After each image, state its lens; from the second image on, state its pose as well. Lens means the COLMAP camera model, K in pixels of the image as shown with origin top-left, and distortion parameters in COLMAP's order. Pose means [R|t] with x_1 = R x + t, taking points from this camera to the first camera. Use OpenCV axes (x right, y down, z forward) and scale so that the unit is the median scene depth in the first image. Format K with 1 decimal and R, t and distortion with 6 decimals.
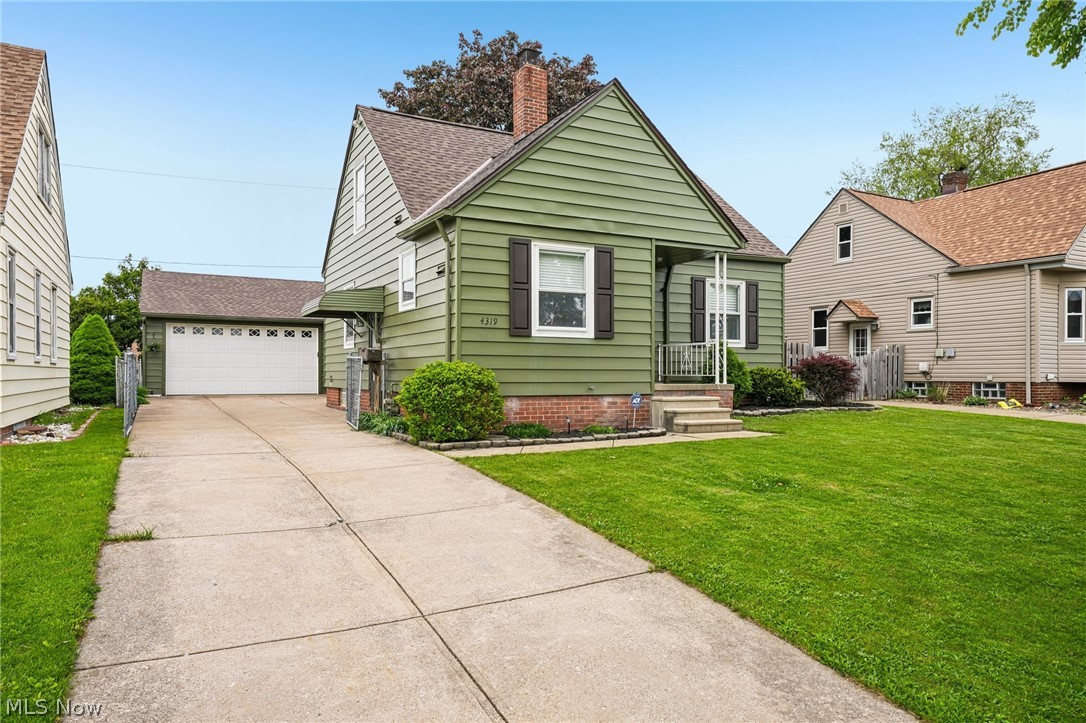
lens RADIAL K [[705.1, 0, 546.6], [0, 705.1, 372.0], [0, 0, 1]] dist [0.042032, 0.000267]
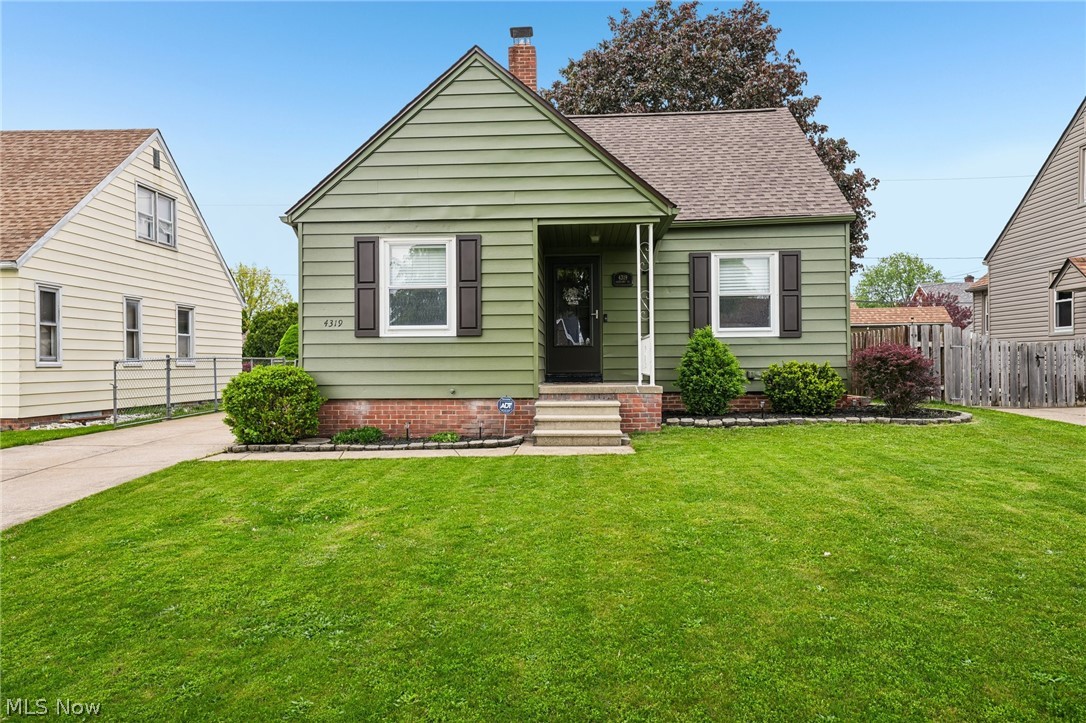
lens RADIAL K [[705.1, 0, 545.7], [0, 705.1, 353.1], [0, 0, 1]] dist [0.042032, 0.000267]
pose [[0.856094, -0.017517, -0.516524, 0.631684], [0.011254, 0.999820, -0.015255, -0.010742], [0.516698, 0.007247, 0.856137, 0.277992]]
